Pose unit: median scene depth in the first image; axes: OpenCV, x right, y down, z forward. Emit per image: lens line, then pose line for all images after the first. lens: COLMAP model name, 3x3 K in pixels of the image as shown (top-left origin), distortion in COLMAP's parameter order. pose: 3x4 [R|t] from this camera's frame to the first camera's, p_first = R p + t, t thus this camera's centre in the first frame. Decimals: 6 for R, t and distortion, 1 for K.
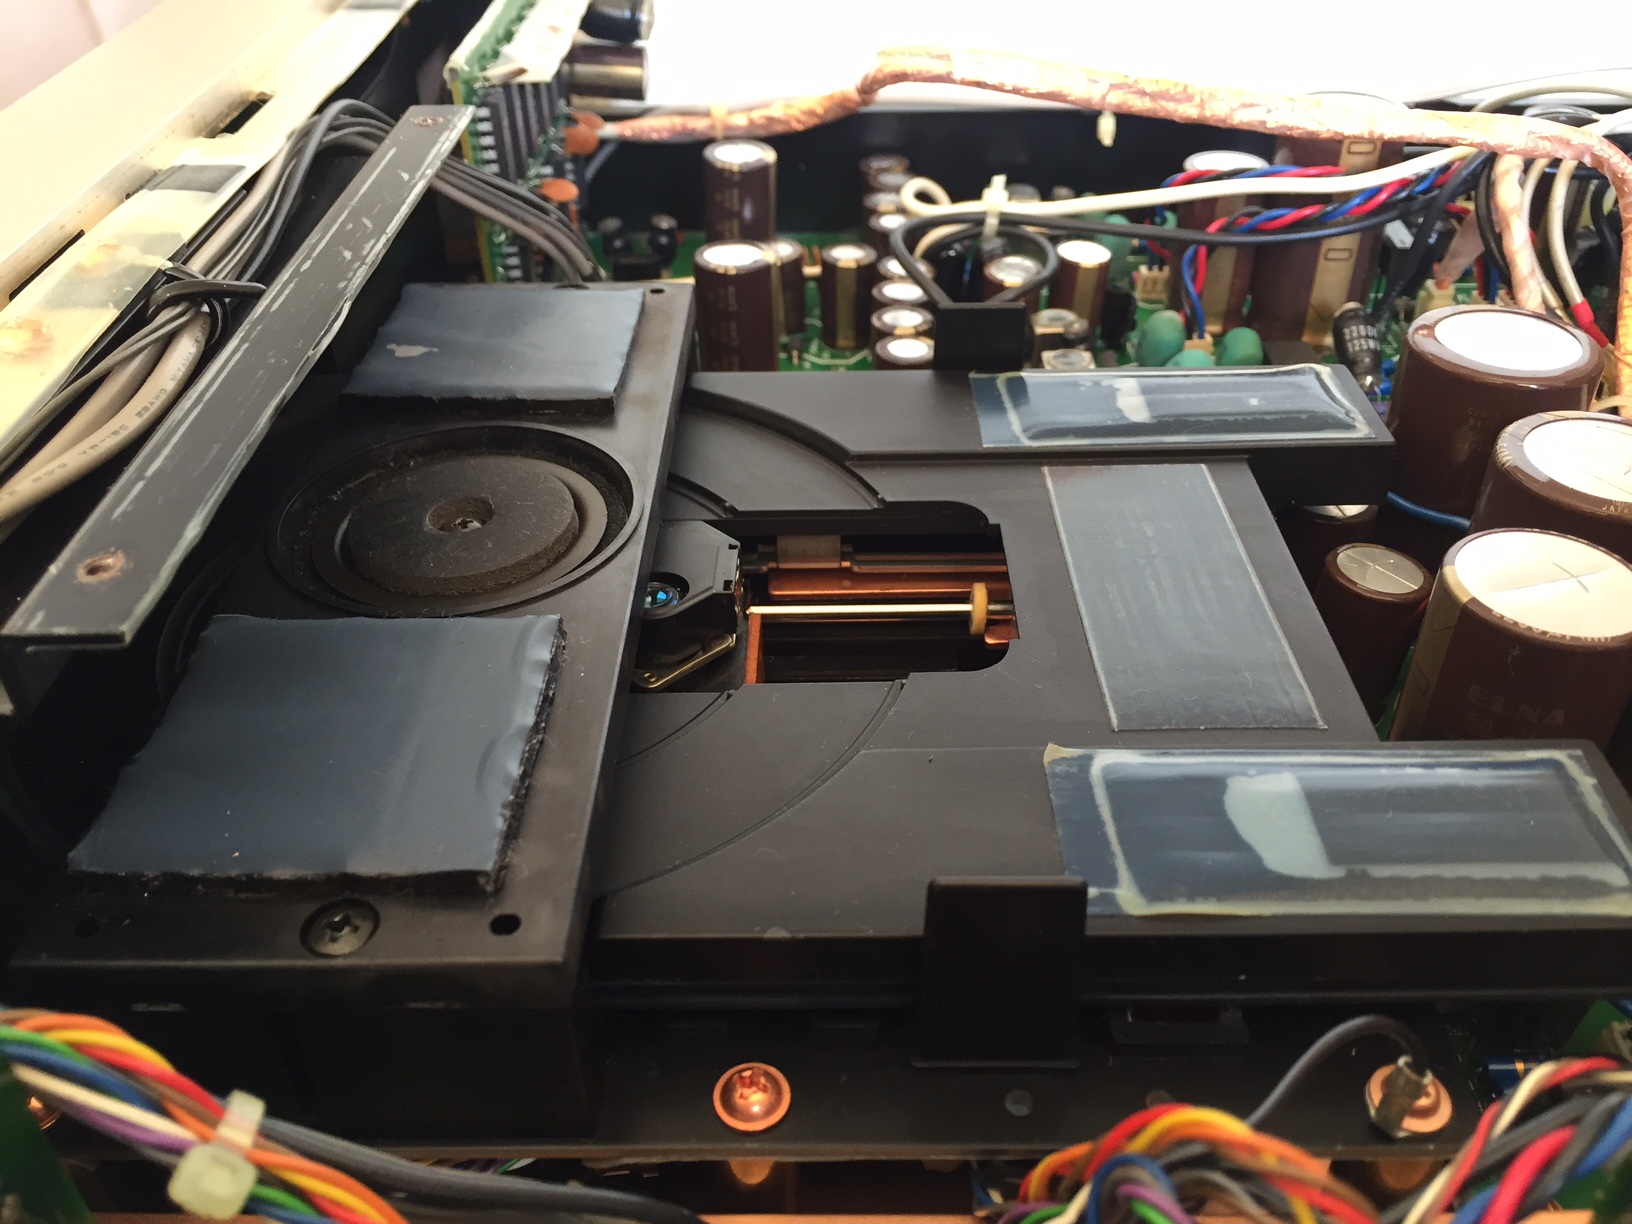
lens RADIAL K [[1455.9, 0, 816.0], [0, 1455.9, 612.0], [0, 0, 1]] dist [0.064744, -0.139481]
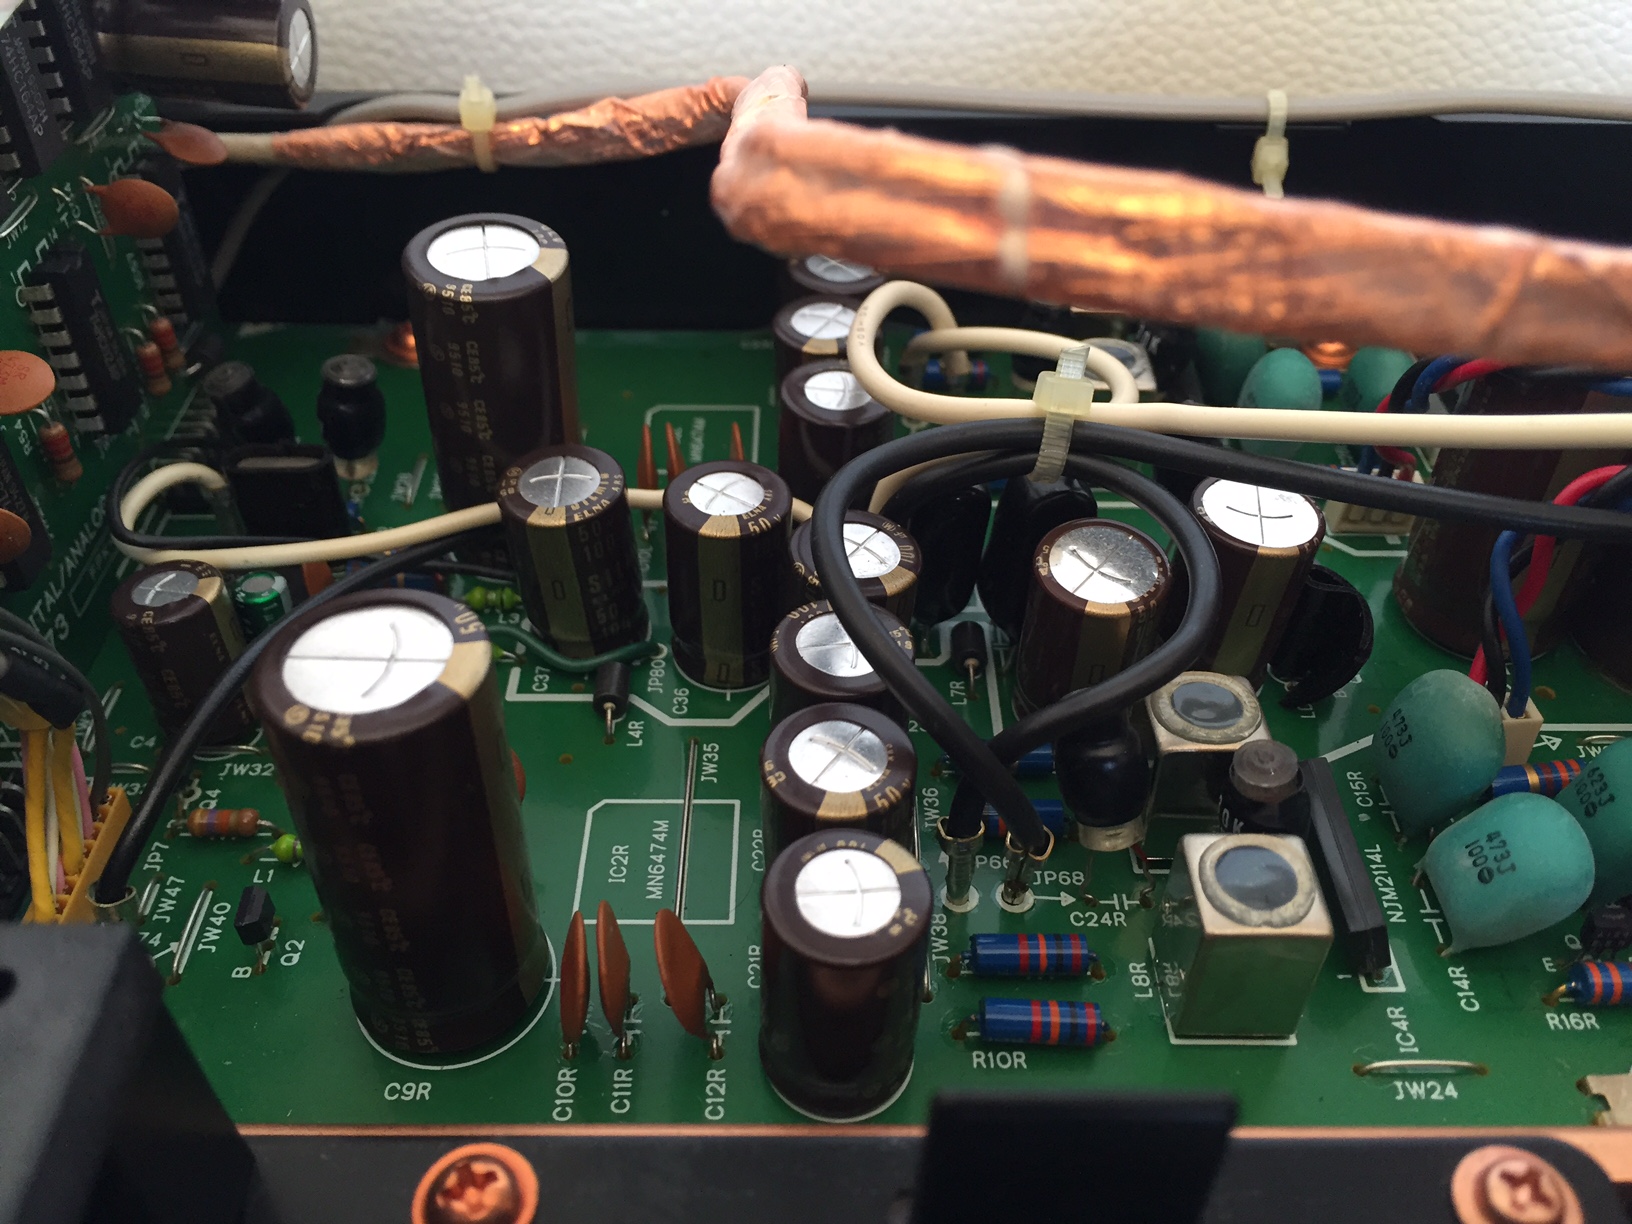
lens RADIAL K [[1455.9, 0, 816.0], [0, 1455.9, 612.0], [0, 0, 1]] dist [0.064744, -0.139481]
pose [[0.999837, 0.007952, 0.016200, 0.042979], [-0.009687, 0.993879, 0.110046, -0.260248], [-0.015225, -0.110185, 0.993795, 0.557481]]
